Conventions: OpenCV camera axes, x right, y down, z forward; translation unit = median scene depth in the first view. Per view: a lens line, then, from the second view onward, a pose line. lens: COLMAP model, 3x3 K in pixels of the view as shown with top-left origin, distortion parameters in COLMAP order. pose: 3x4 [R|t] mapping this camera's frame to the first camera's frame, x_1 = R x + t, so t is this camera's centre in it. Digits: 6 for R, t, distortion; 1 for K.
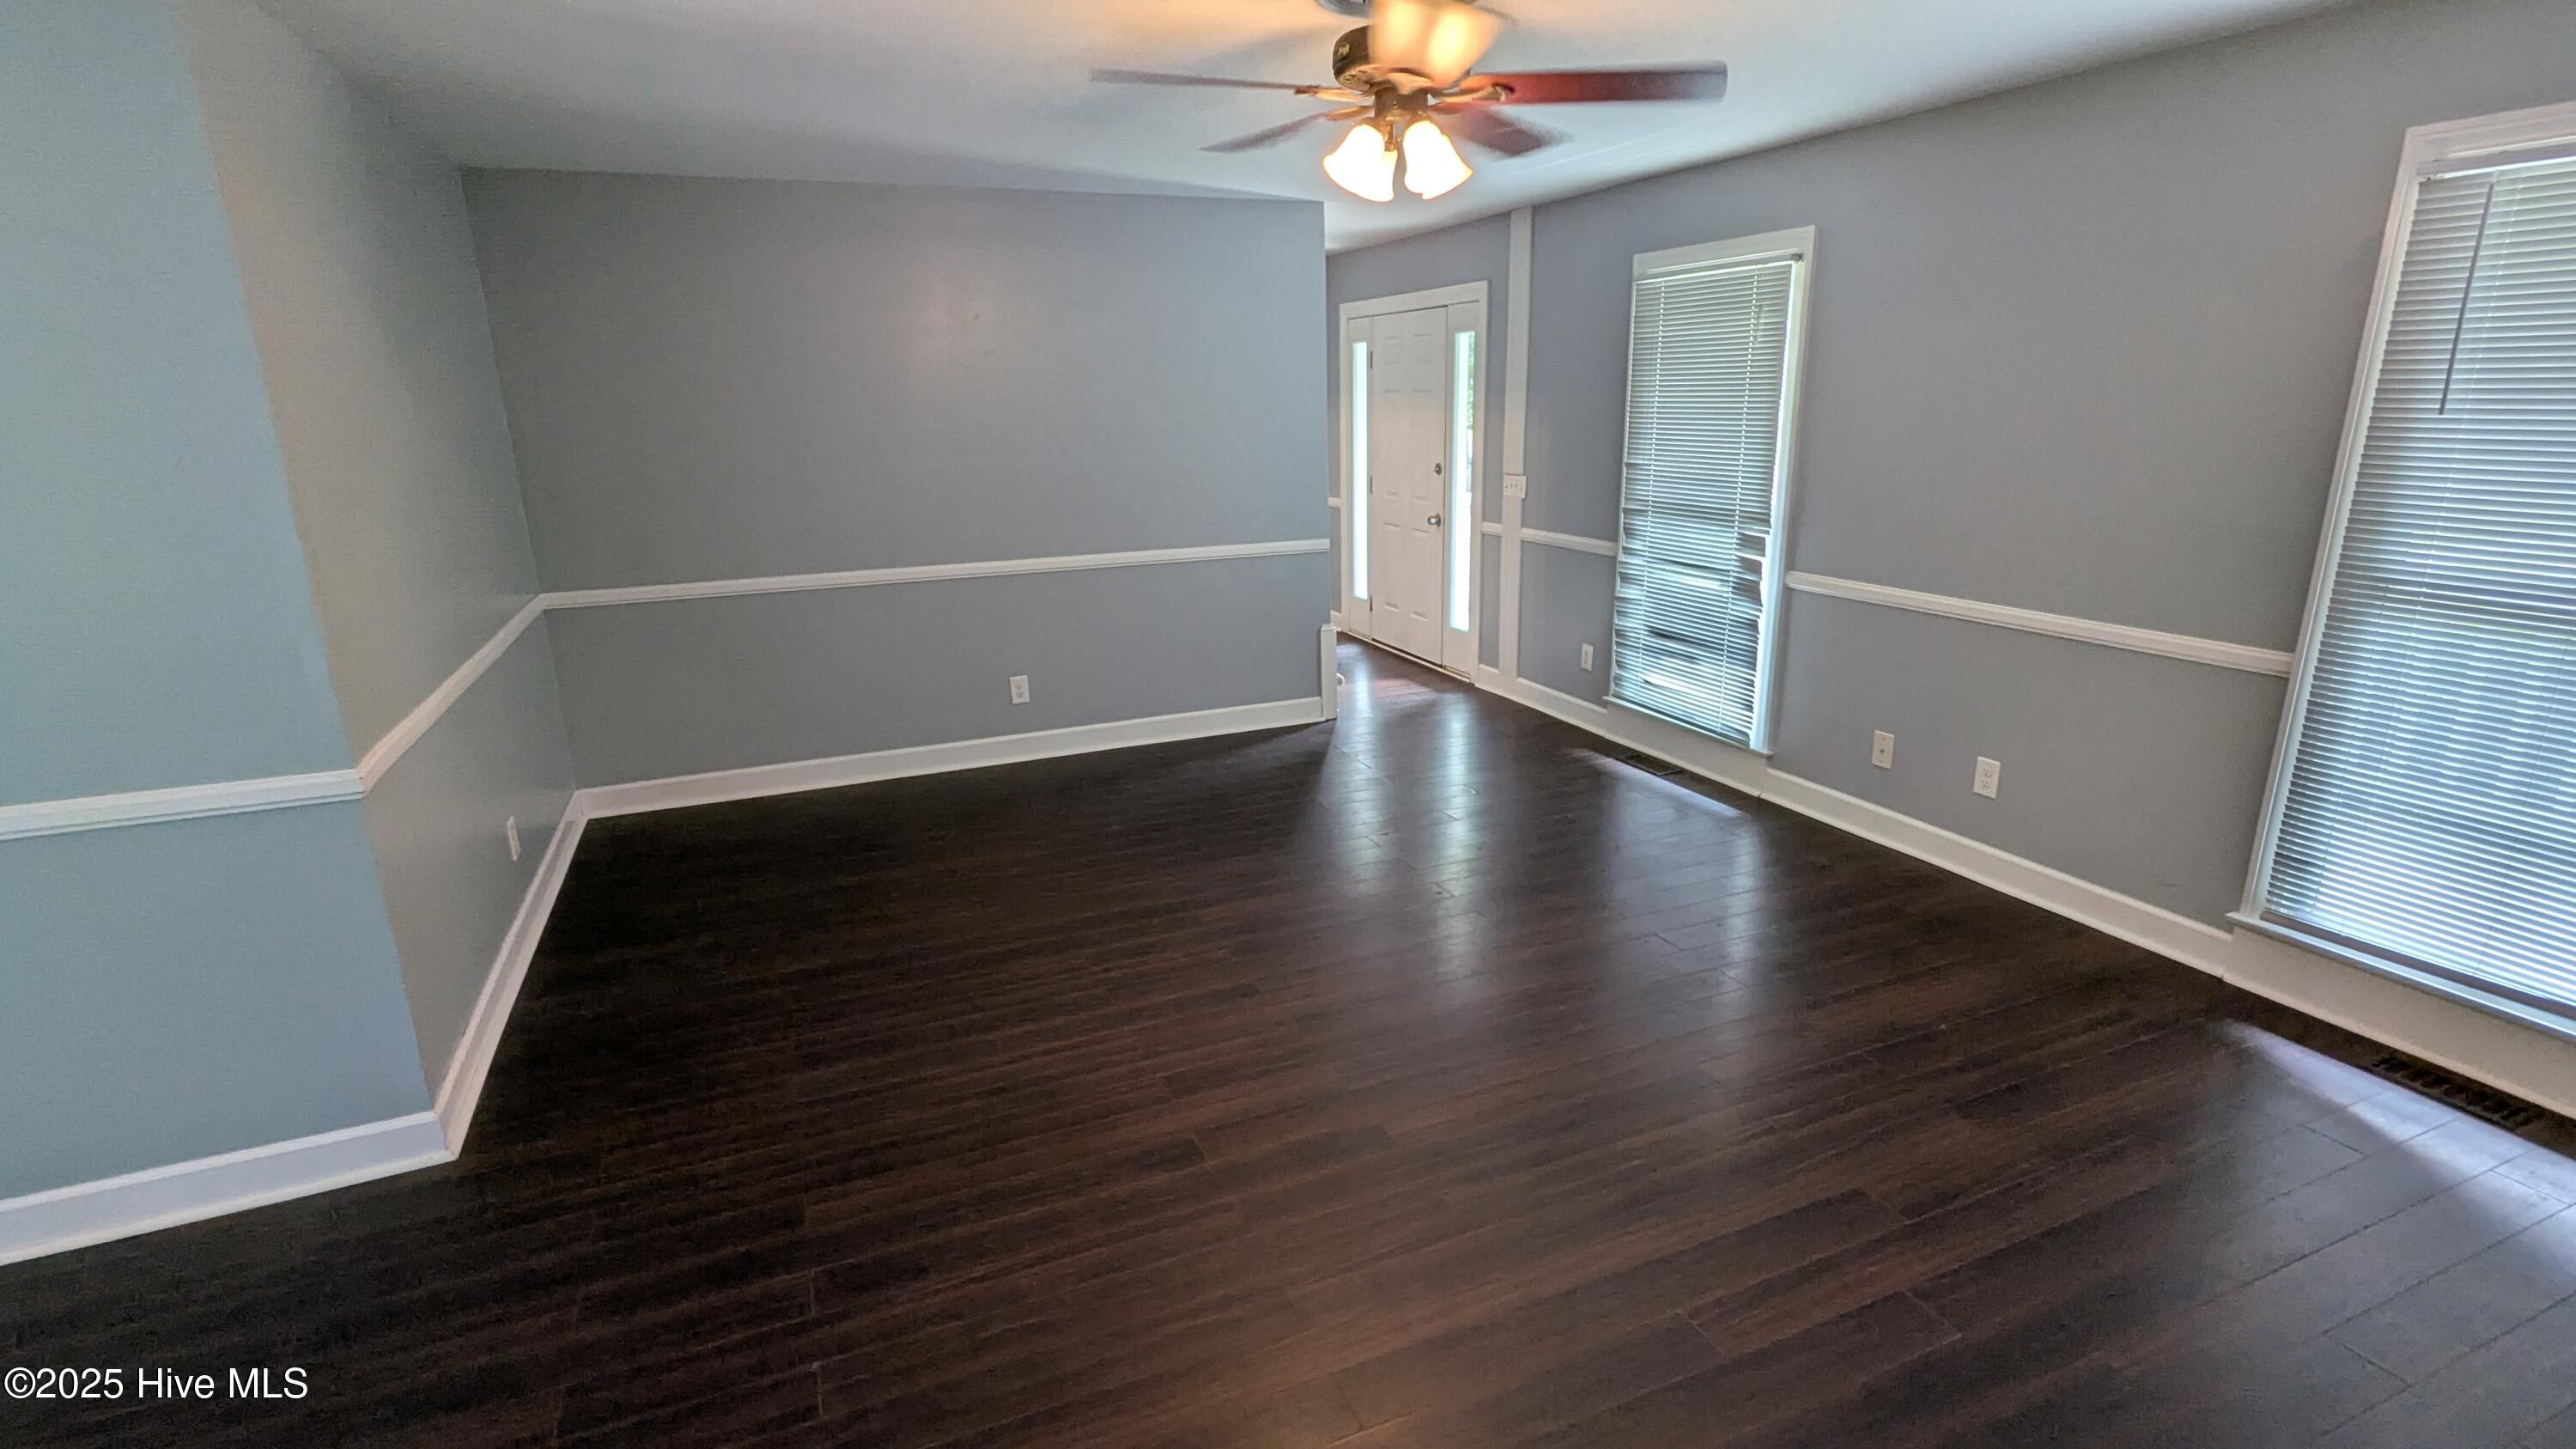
lens RADIAL K [[1233.6, 0, 1287.8], [0, 1233.6, 705.1], [0, 0, 1]] dist [0.006166, 0.000115]
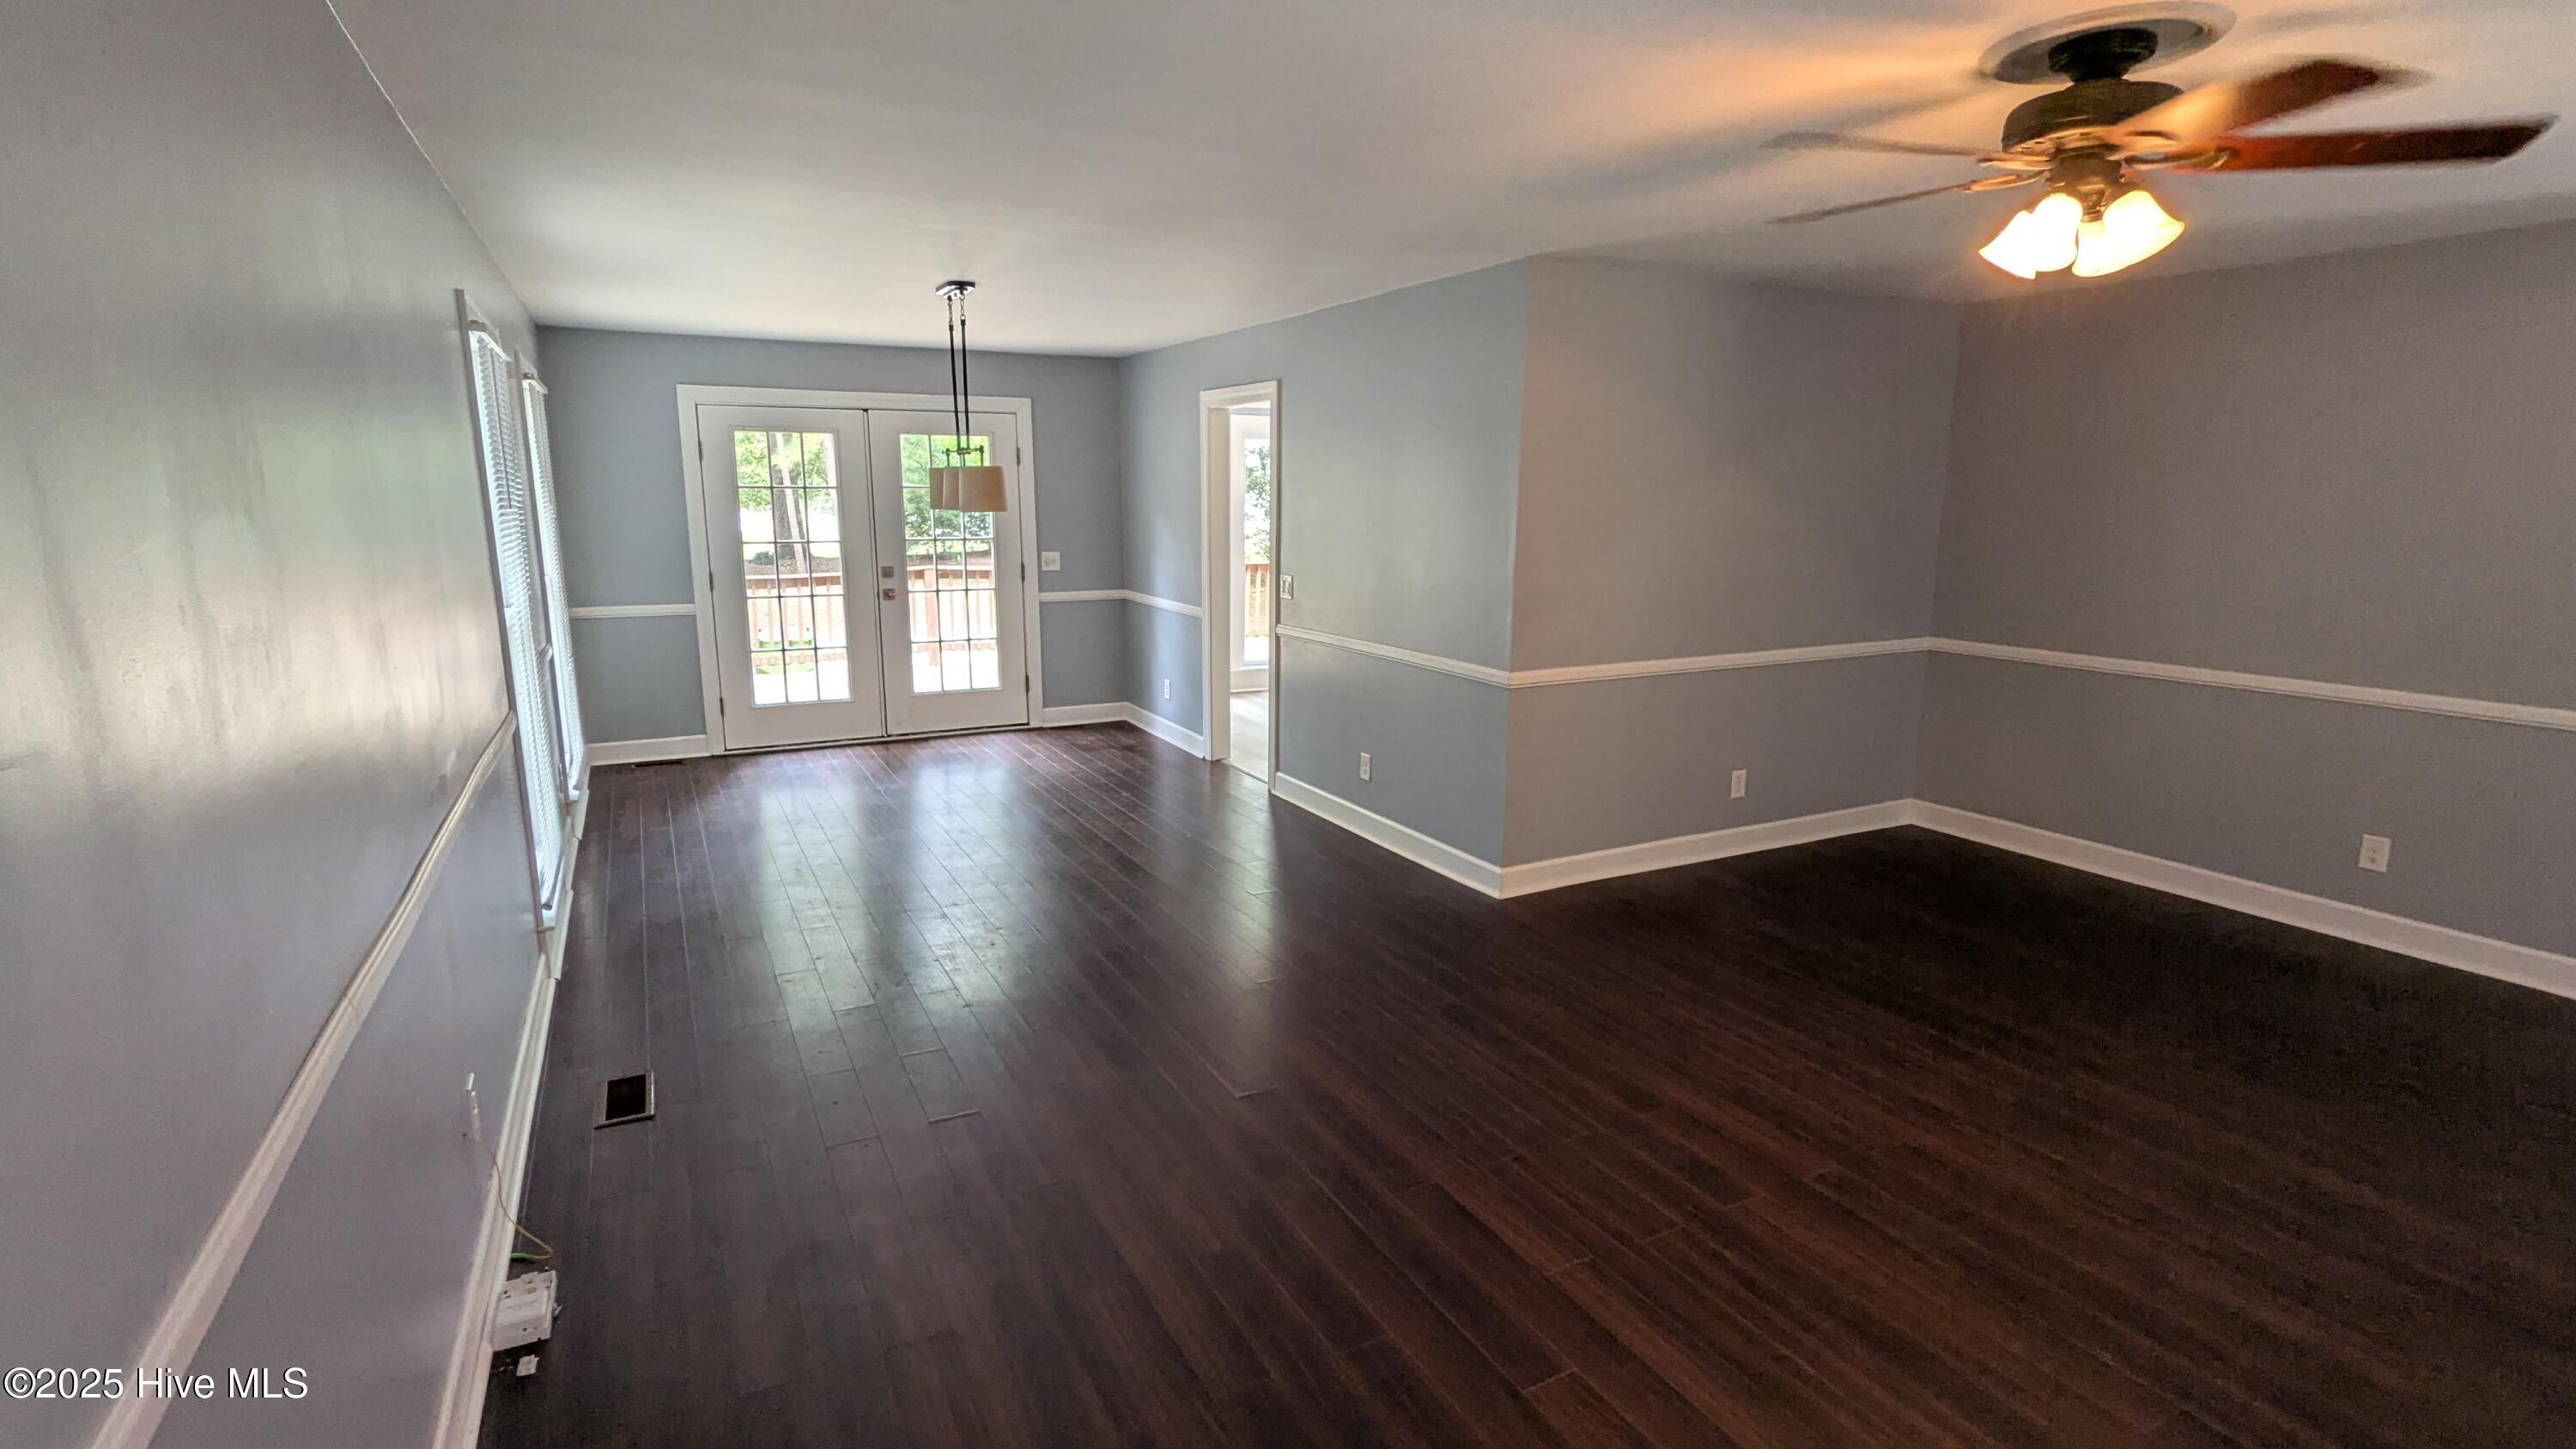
lens RADIAL K [[1233.6, 0, 1288.6], [0, 1233.6, 735.8], [0, 0, 1]] dist [0.006166, 0.000115]
pose [[0.117265, 0.232236, -0.965565, 0.648542], [-0.261361, 0.945215, 0.195600, -0.082582], [0.958092, 0.229424, 0.171538, 0.259022]]
